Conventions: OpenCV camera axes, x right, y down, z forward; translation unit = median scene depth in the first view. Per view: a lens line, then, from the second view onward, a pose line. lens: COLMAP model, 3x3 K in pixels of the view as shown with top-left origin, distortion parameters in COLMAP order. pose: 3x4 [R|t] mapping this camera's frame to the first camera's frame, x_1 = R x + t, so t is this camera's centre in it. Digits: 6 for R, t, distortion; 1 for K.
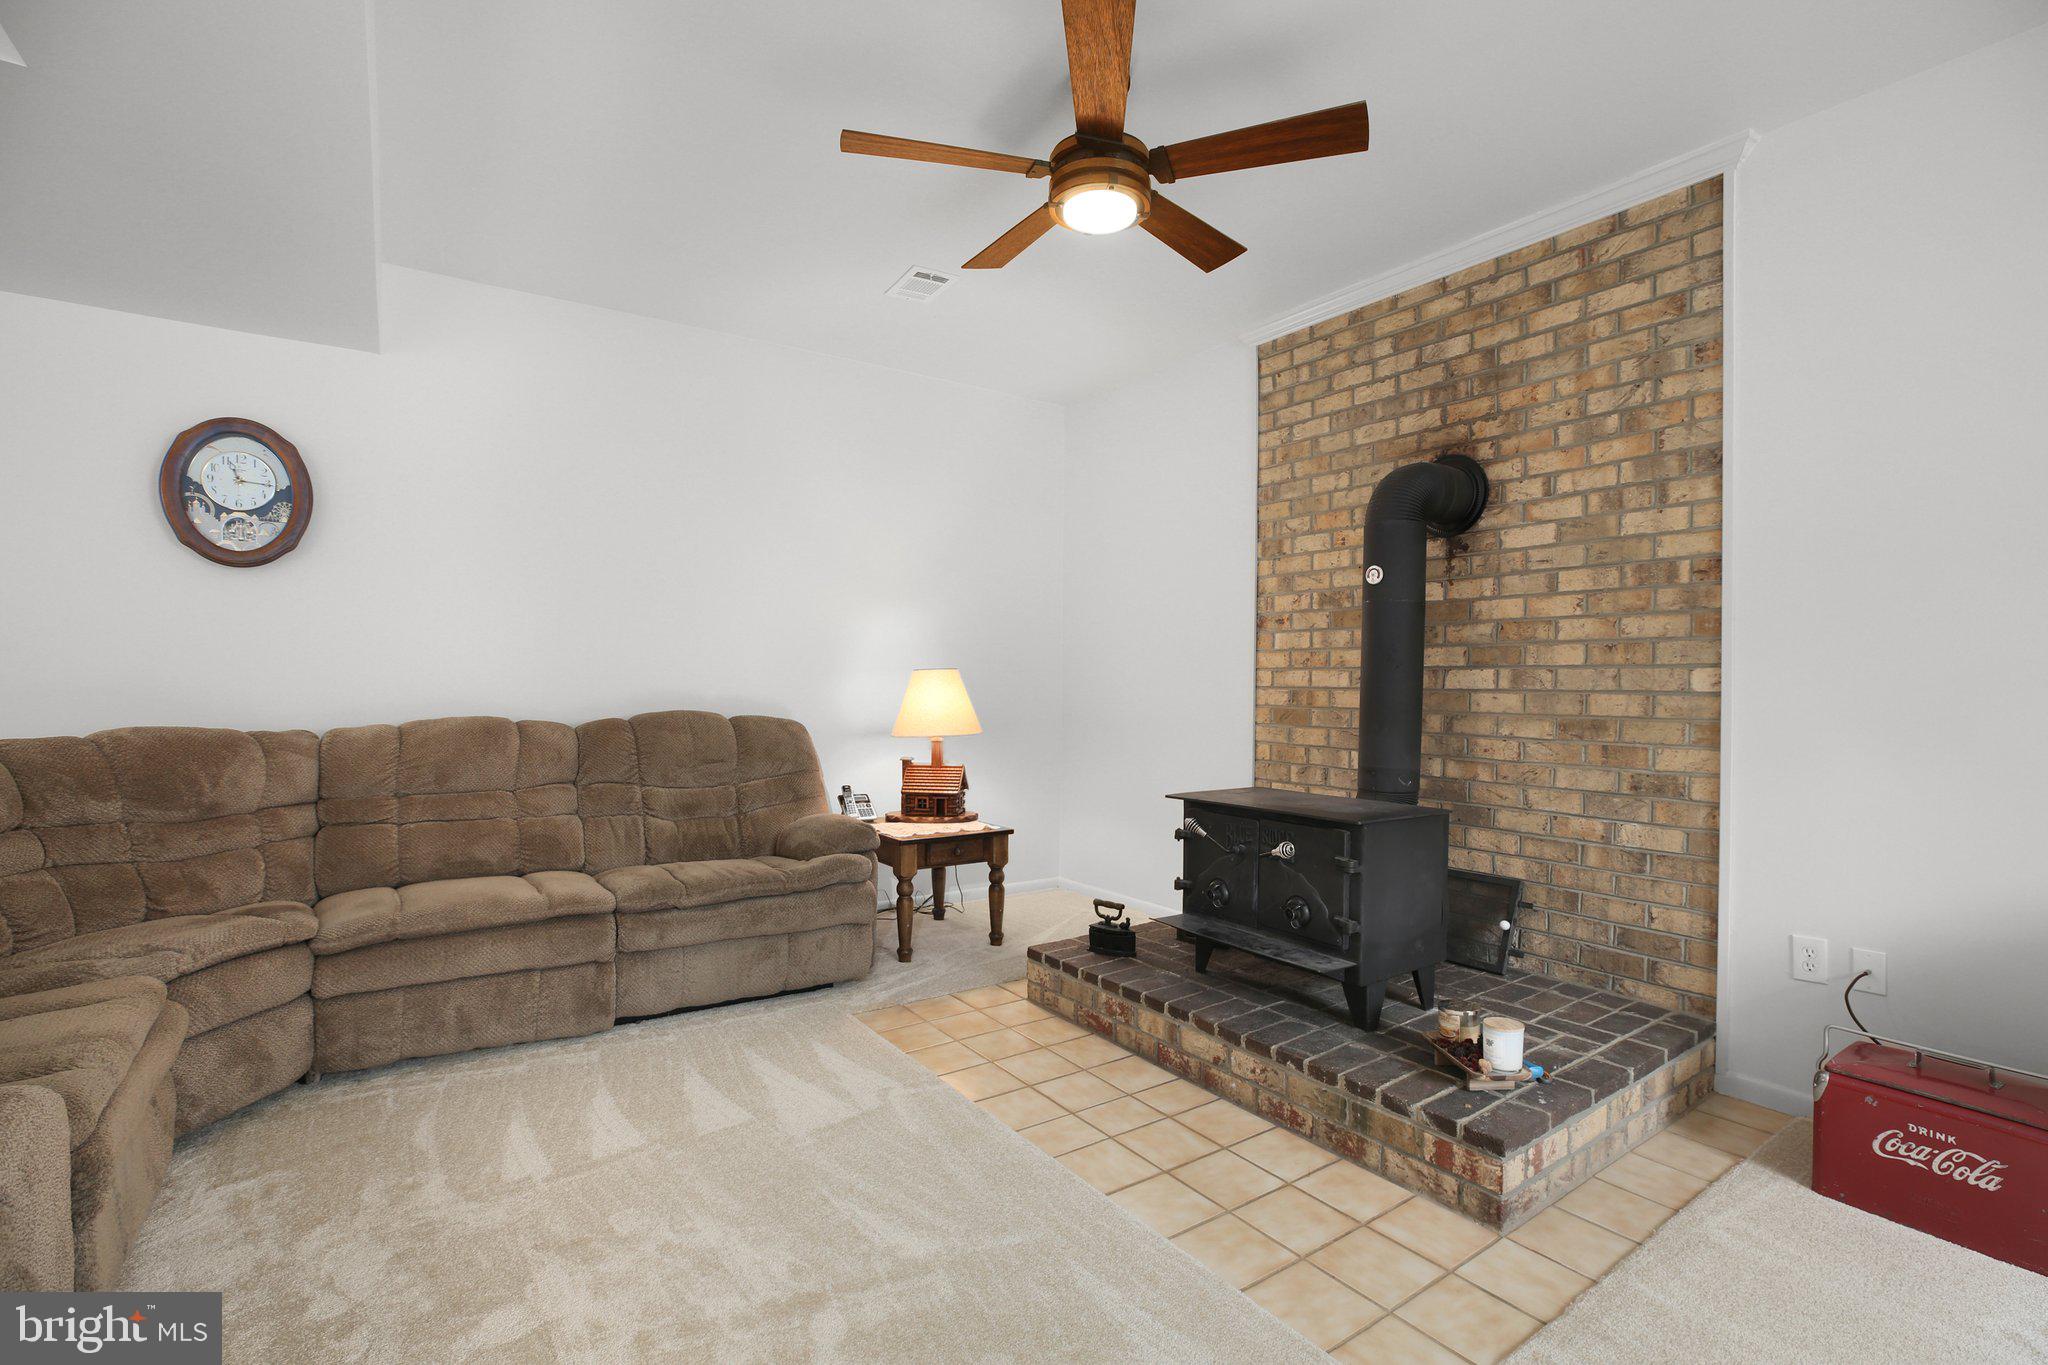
lens RADIAL K [[938.4, 0, 1028.9], [0, 938.4, 683.5], [0, 0, 1]] dist [-0.031901, 0.006261]
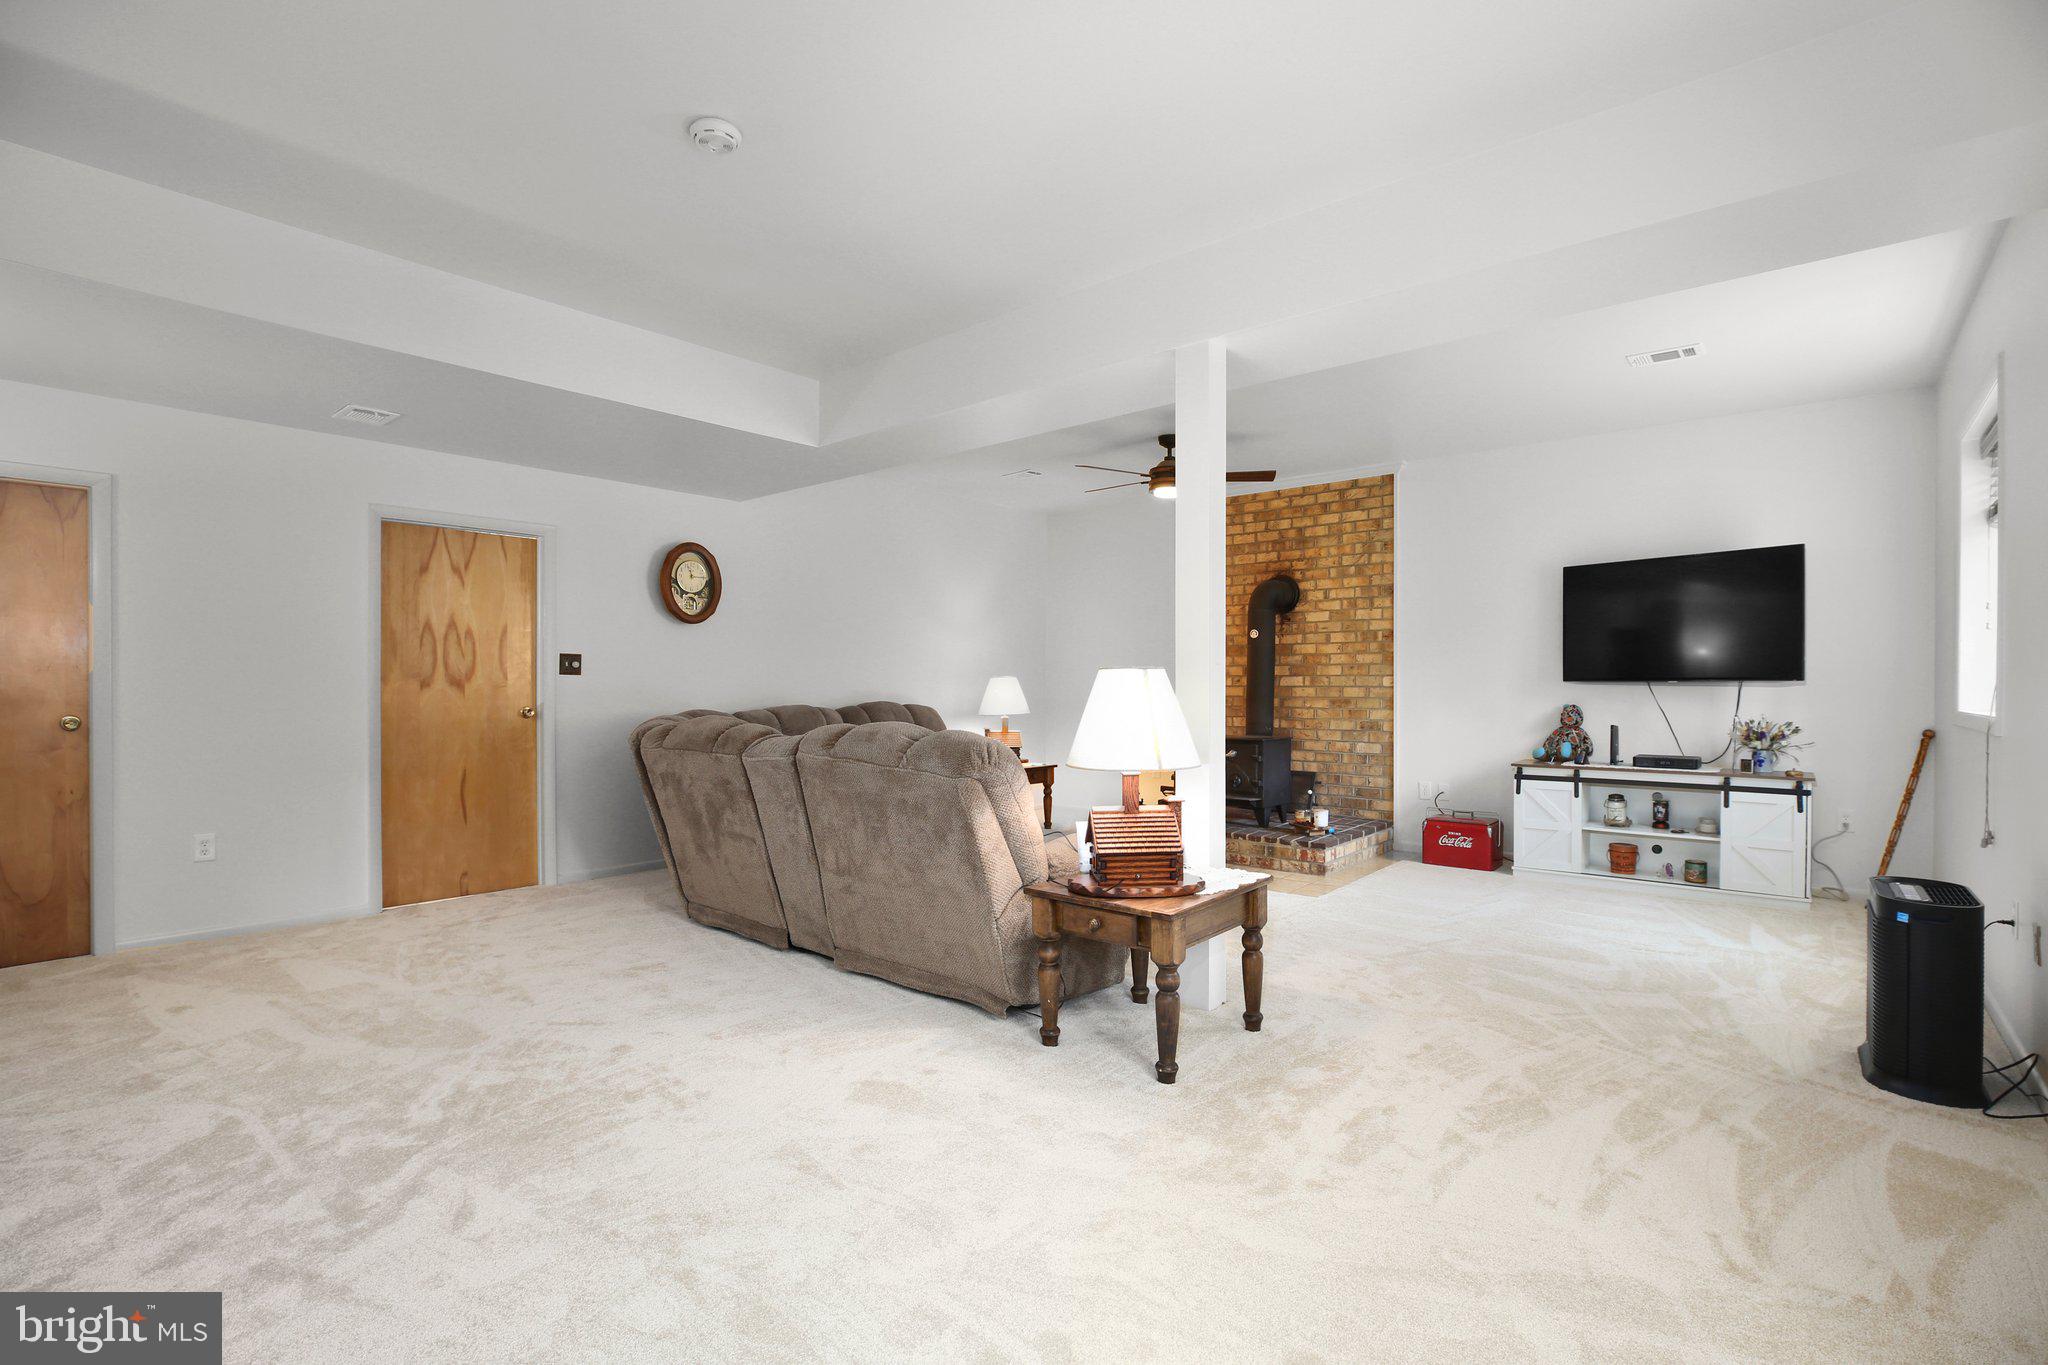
lens RADIAL K [[938.4, 0, 1028.6], [0, 938.4, 681.3], [0, 0, 1]] dist [-0.031901, 0.006261]
pose [[0.968842, -0.006508, 0.247592, -0.691866], [0.007121, 0.999973, -0.001582, -0.005688], [-0.247575, 0.003296, 0.968863, -1.001840]]
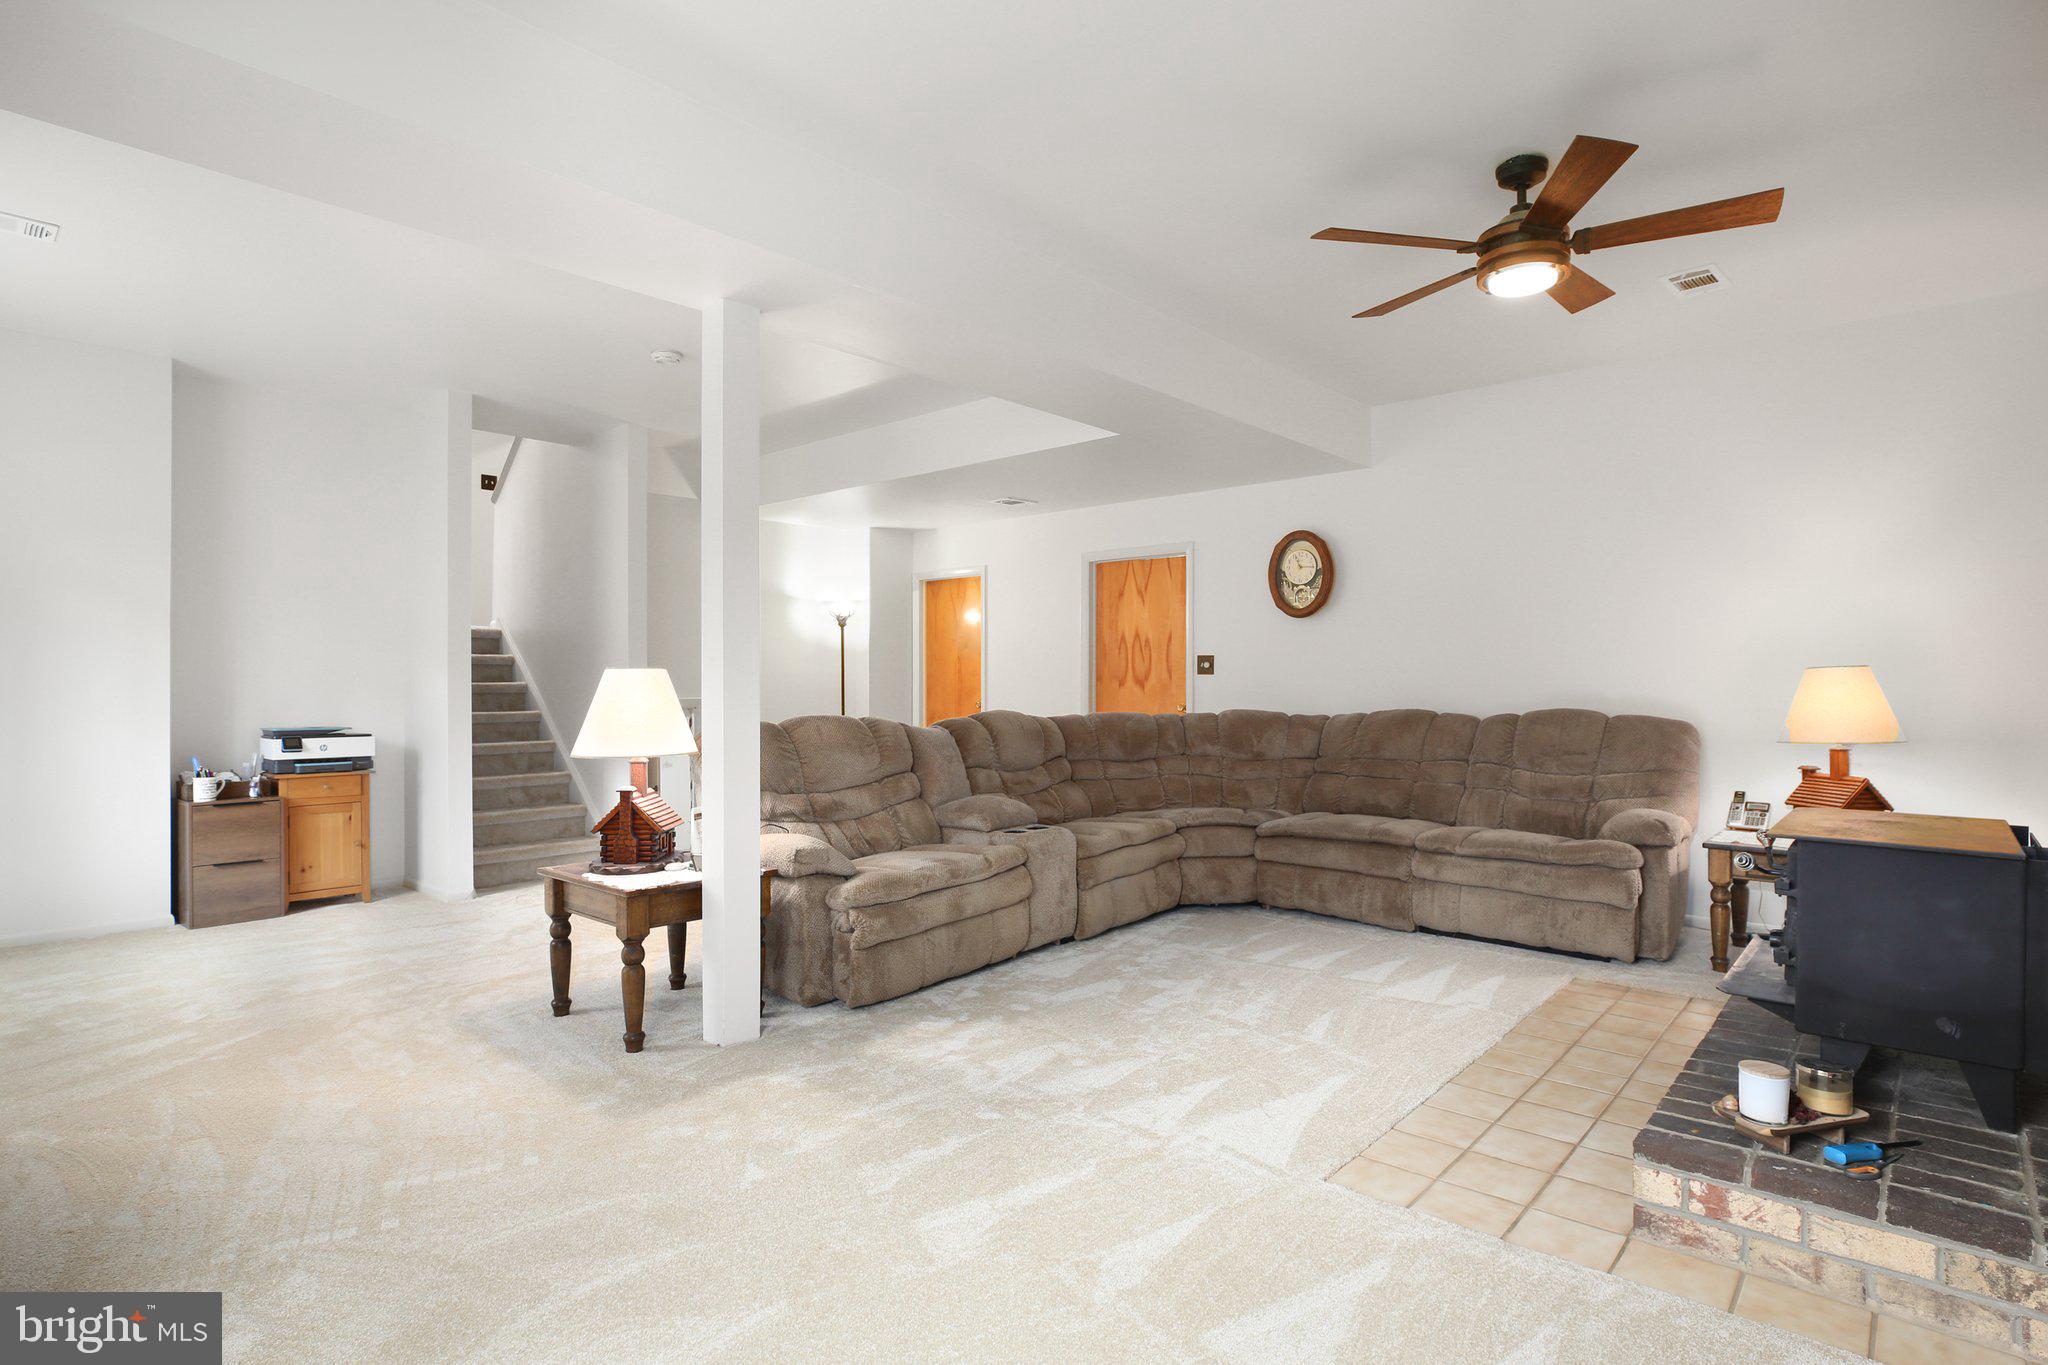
lens RADIAL K [[1108.3, 0, 1031.1], [0, 1108.3, 679.5], [0, 0, 1]] dist [-0.000744, -0.000172]
pose [[0.207549, -0.013984, -0.978125, 1.071600], [0.002234, 0.999902, -0.013821, 0.014244], [0.978222, 0.000683, 0.207560, 0.092262]]
